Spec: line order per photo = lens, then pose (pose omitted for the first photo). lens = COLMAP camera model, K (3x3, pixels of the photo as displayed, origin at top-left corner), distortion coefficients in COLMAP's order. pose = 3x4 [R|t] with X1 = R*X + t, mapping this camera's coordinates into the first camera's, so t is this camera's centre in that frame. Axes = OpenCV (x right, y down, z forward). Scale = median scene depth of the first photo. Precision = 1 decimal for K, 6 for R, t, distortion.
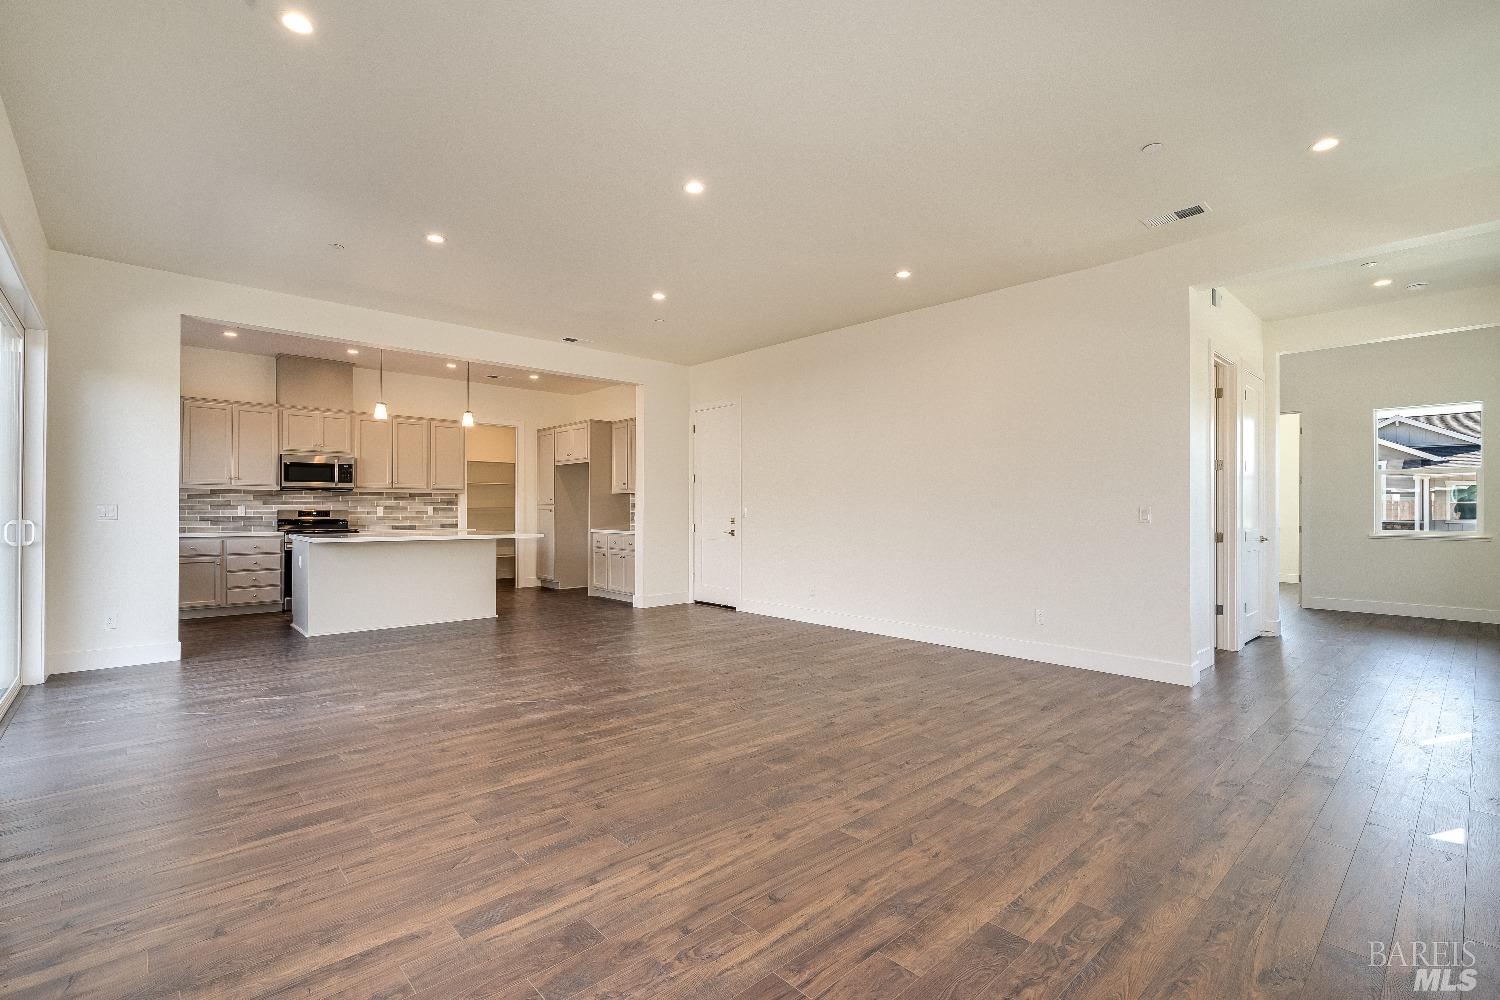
lens RADIAL K [[680.8, 0, 750.0], [0, 680.8, 500.0], [0, 0, 1]] dist [-0.002106, -0.000379]
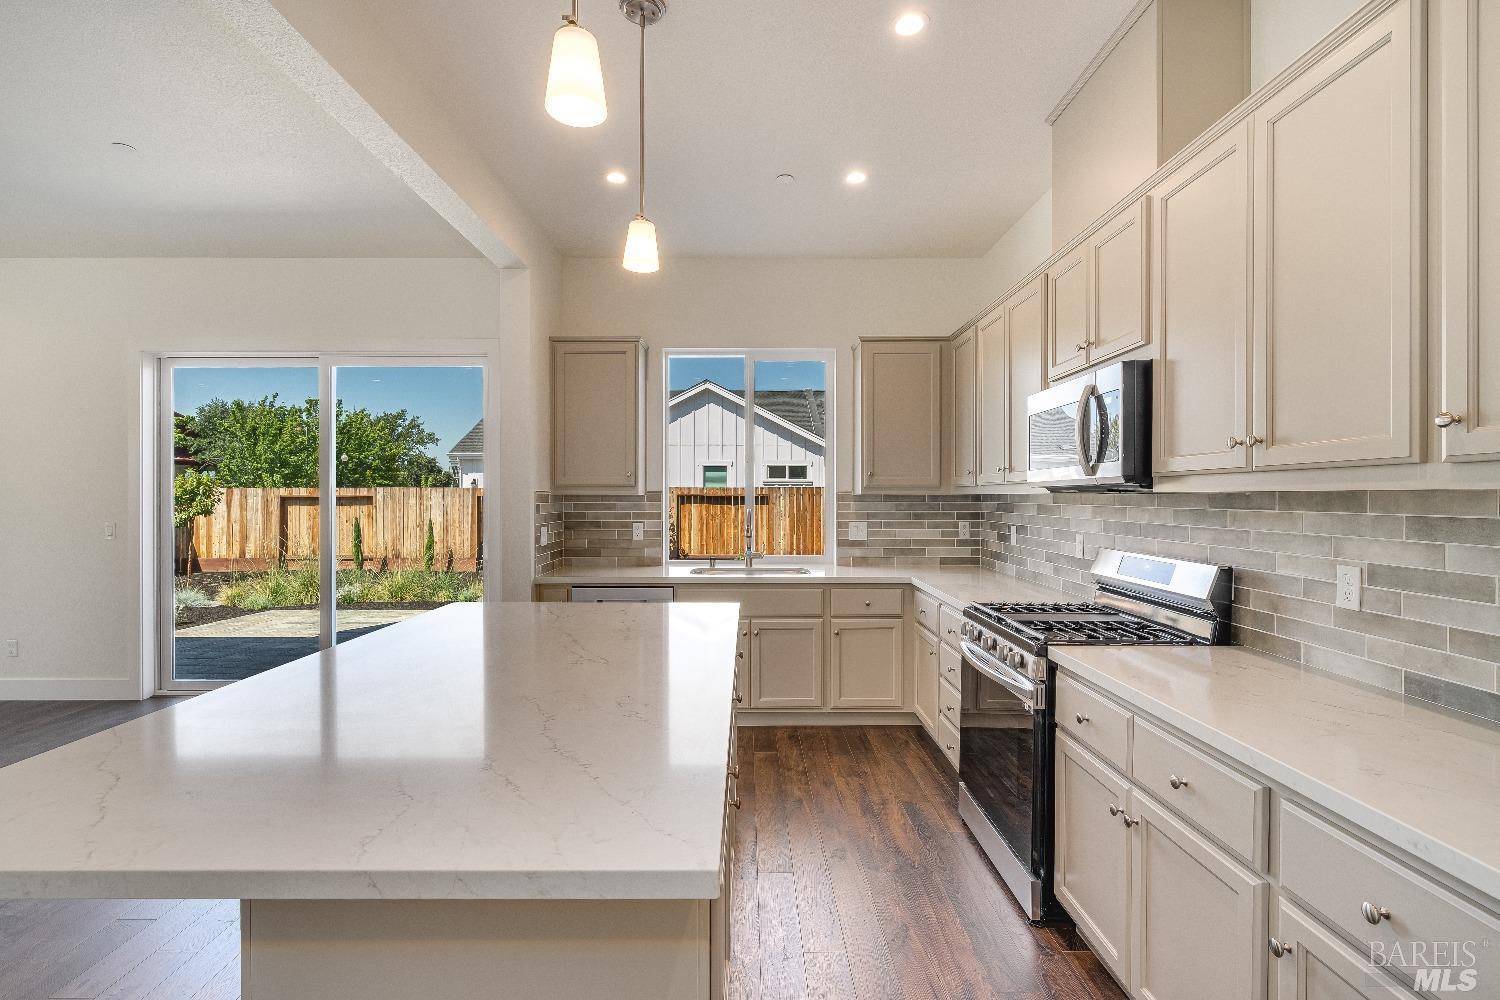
lens RADIAL K [[687.4, 0, 750.0], [0, 687.4, 500.0], [0, 0, 1]] dist [-0.002117, 0.000055]
pose [[-0.676770, 0.001505, -0.736193, -0.305698], [0.008497, 0.999947, -0.005768, -0.010052], [0.736146, -0.010159, -0.676747, 1.103638]]
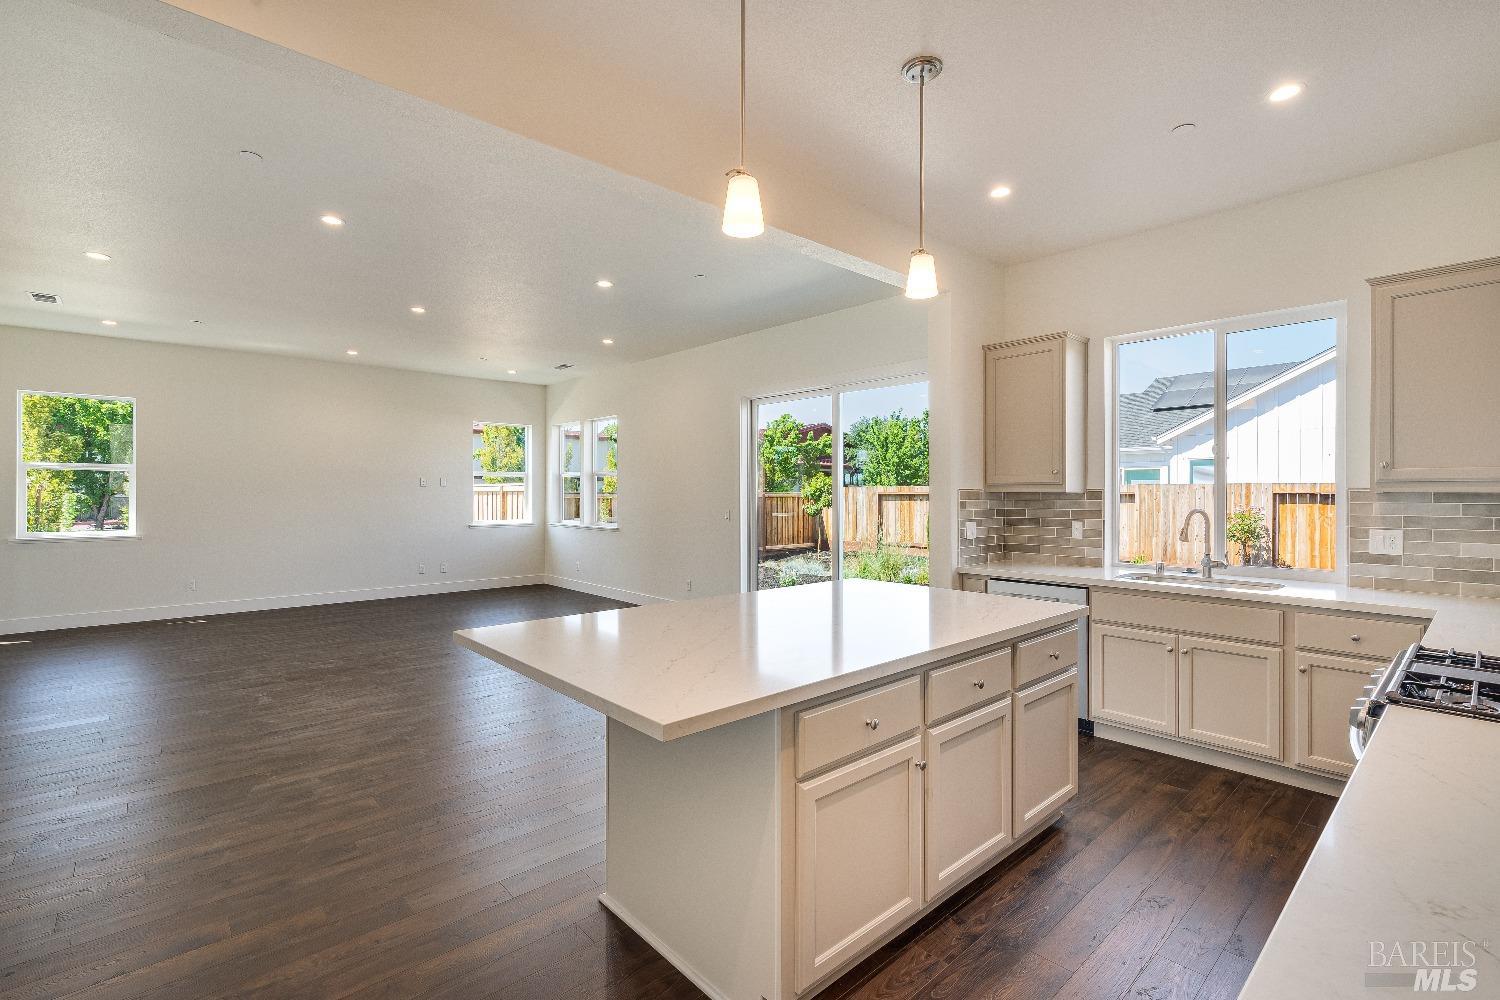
lens RADIAL K [[681.1, 0, 753.3], [0, 681.1, 494.5], [0, 0, 1]] dist [-0.002998, 0.006419]
pose [[-0.999967, -0.004573, 0.006710, -0.404838], [-0.004652, 0.999920, -0.011796, -0.009031], [-0.006655, -0.011827, -0.999908, 1.199737]]
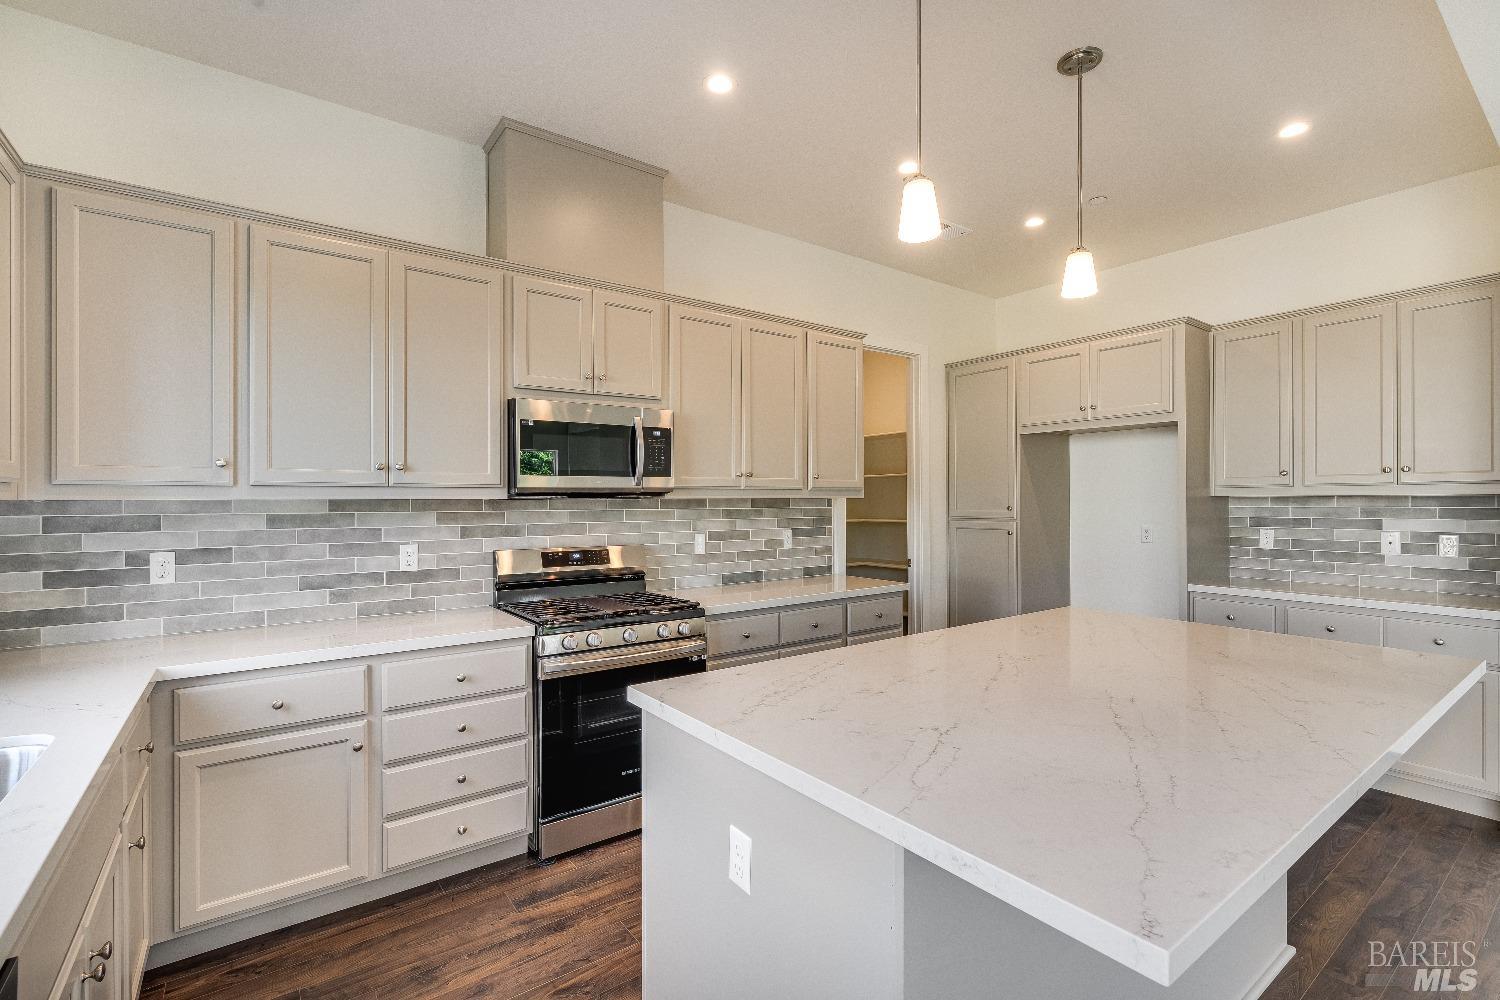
lens RADIAL K [[680.8, 0, 750.0], [0, 680.8, 500.0], [0, 0, 1]] dist [-0.002106, -0.000379]
pose [[0.994643, -0.006467, -0.103164, -0.514719], [0.007773, 0.999895, 0.012261, -0.017120], [0.103073, -0.012997, 0.994589, 0.639606]]
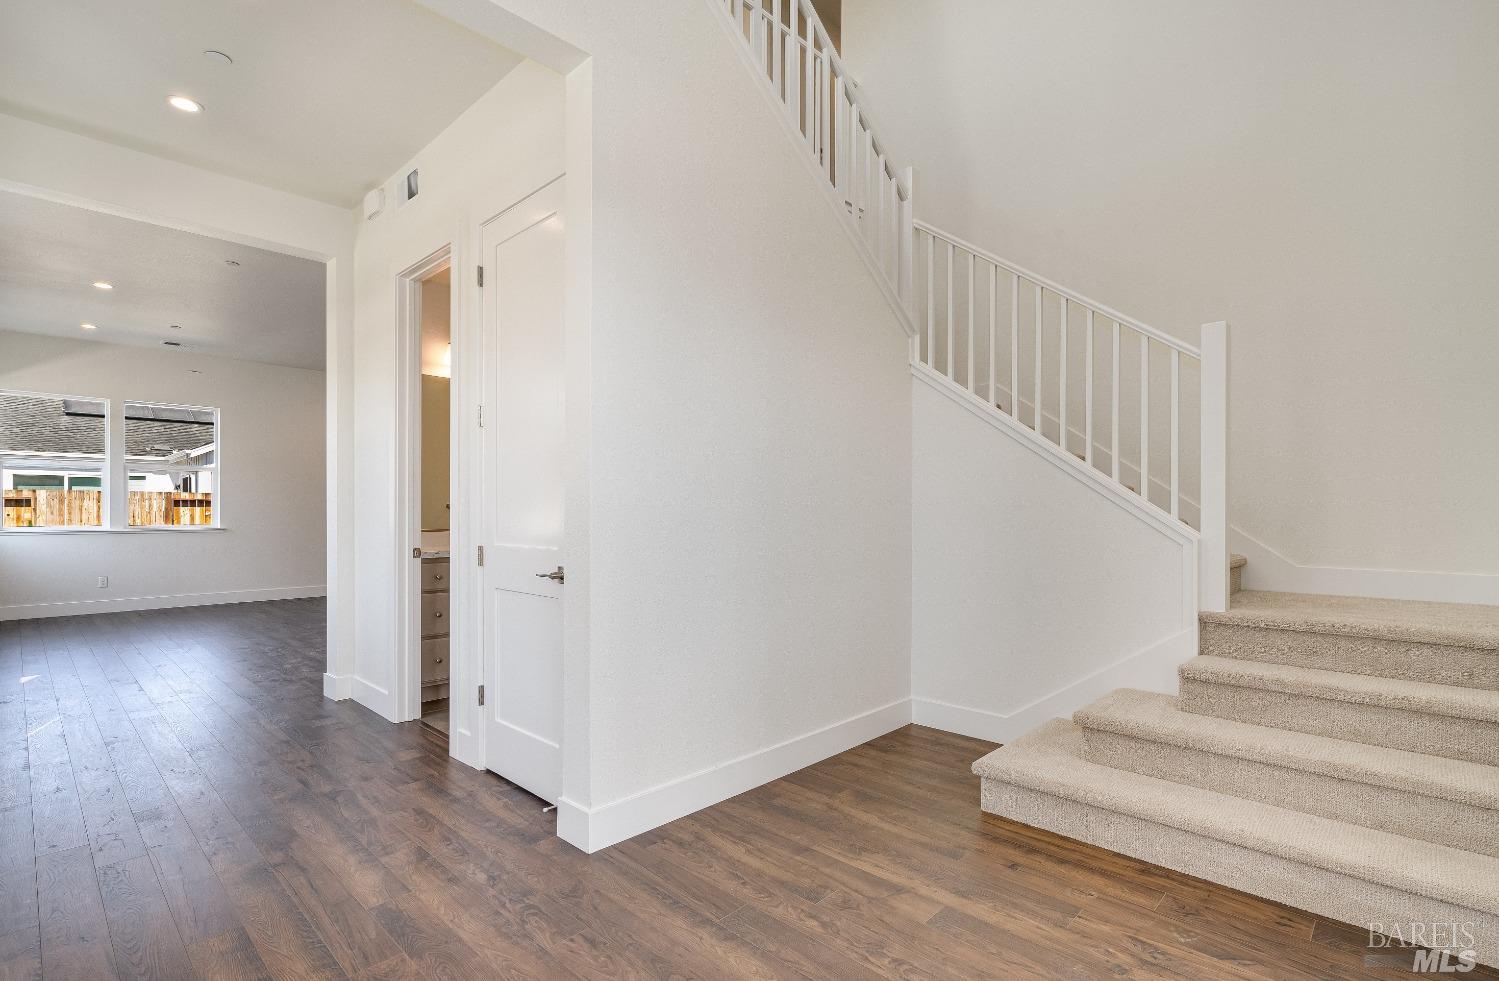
lens RADIAL K [[714.9, 0, 751.1], [0, 714.9, 512.3], [0, 0, 1]] dist [0.001839, 0.000425]
pose [[0.056346, -0.002607, -0.998408, 0.931683], [0.010978, 0.999938, -0.001992, 0.018663], [0.998351, -0.010848, 0.056371, 0.856988]]
